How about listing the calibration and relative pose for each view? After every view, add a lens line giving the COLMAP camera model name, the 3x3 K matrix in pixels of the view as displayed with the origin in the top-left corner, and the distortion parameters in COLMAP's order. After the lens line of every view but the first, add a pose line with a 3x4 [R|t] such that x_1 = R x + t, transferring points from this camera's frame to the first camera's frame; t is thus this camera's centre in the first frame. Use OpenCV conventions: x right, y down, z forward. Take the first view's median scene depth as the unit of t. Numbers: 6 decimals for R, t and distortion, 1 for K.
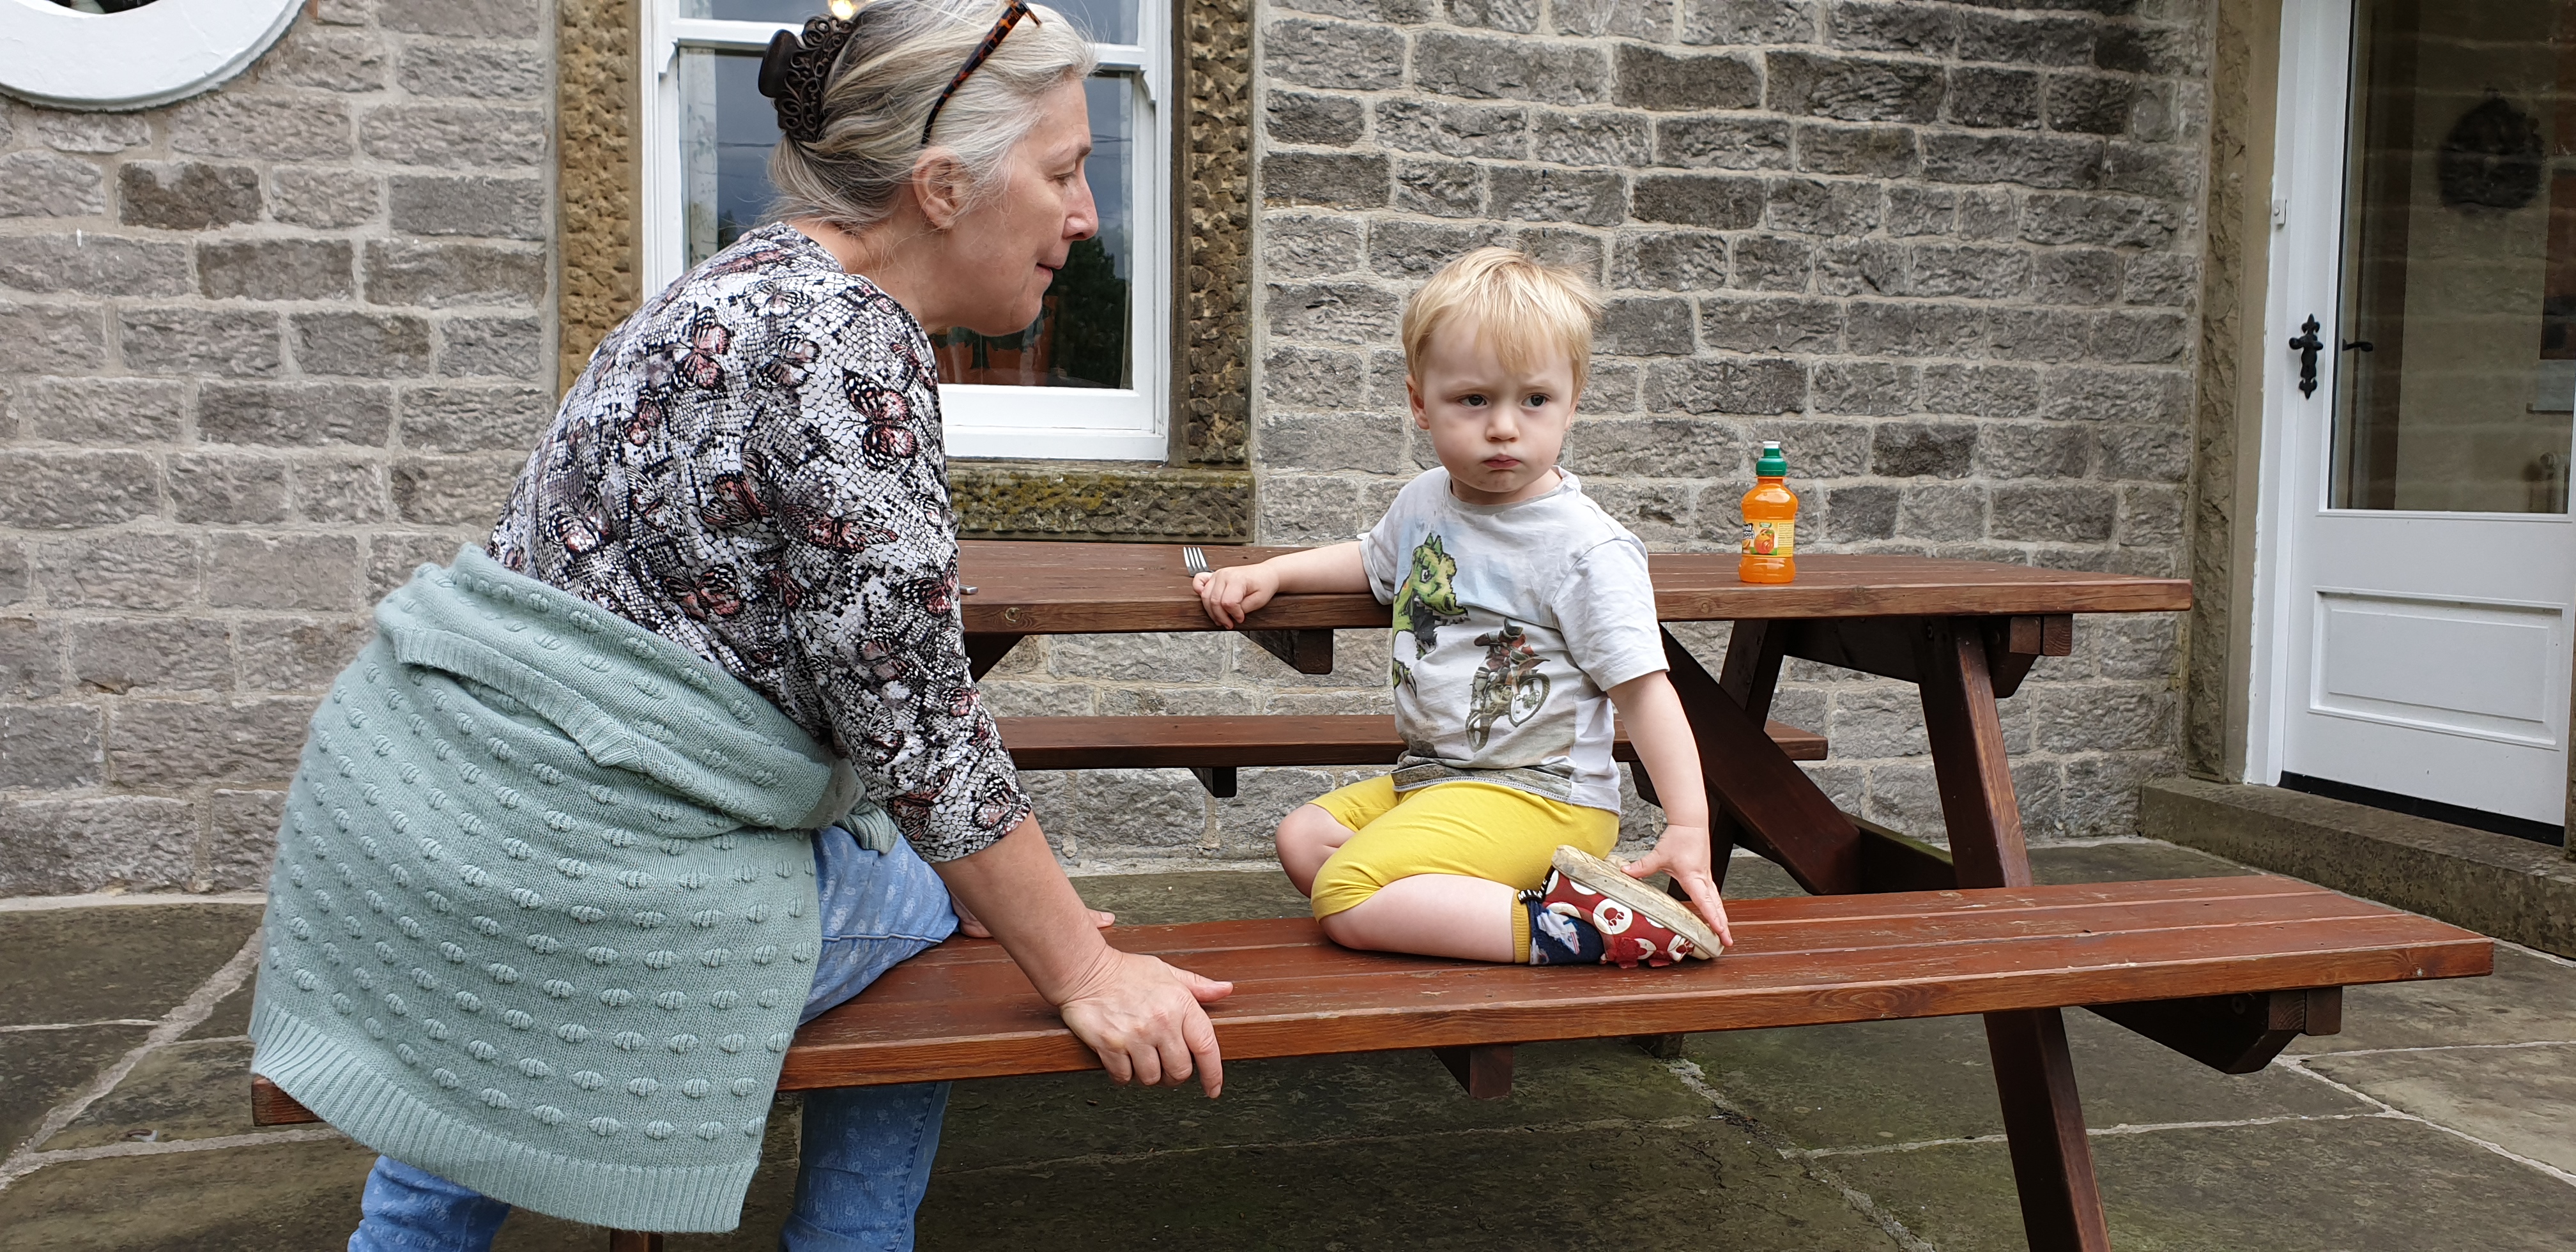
lens RADIAL K [[1996.8, 0, 1295.2], [0, 1996.8, 596.1], [0, 0, 1]] dist [0.007118, -0.052271]
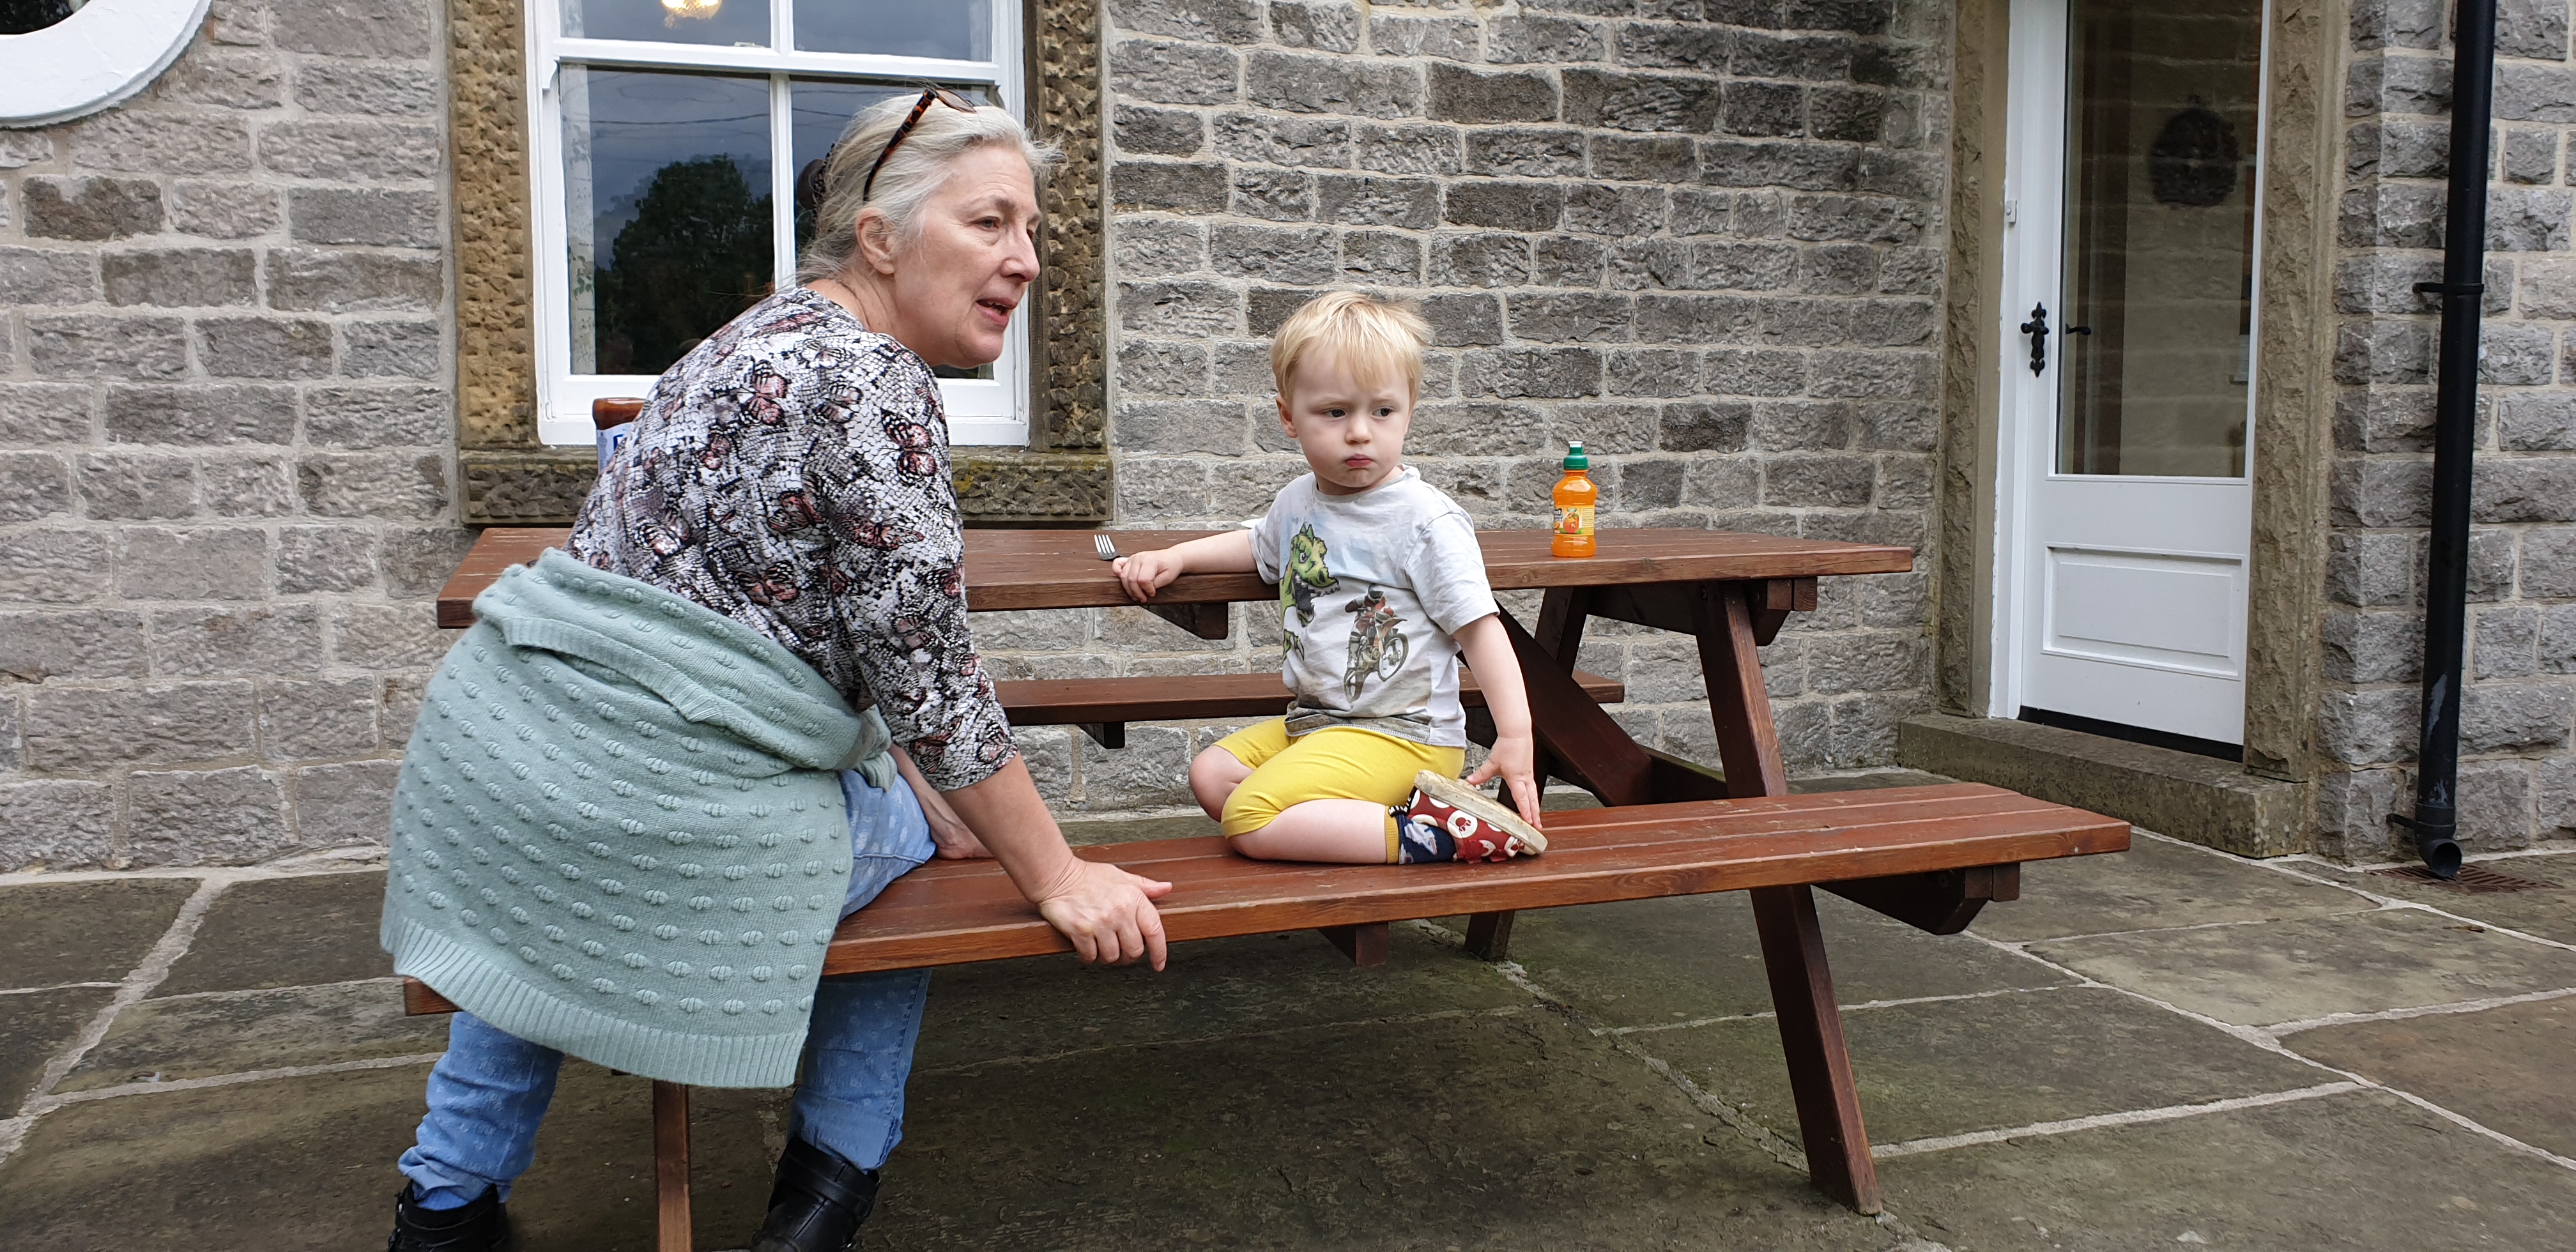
lens RADIAL K [[1996.8, 0, 1295.2], [0, 1996.8, 596.1], [0, 0, 1]] dist [0.007118, -0.052271]
pose [[0.995042, -0.019937, 0.097434, -0.029528], [0.018178, 0.999656, 0.018907, -0.004489], [-0.097778, -0.017042, 0.995062, -0.109127]]
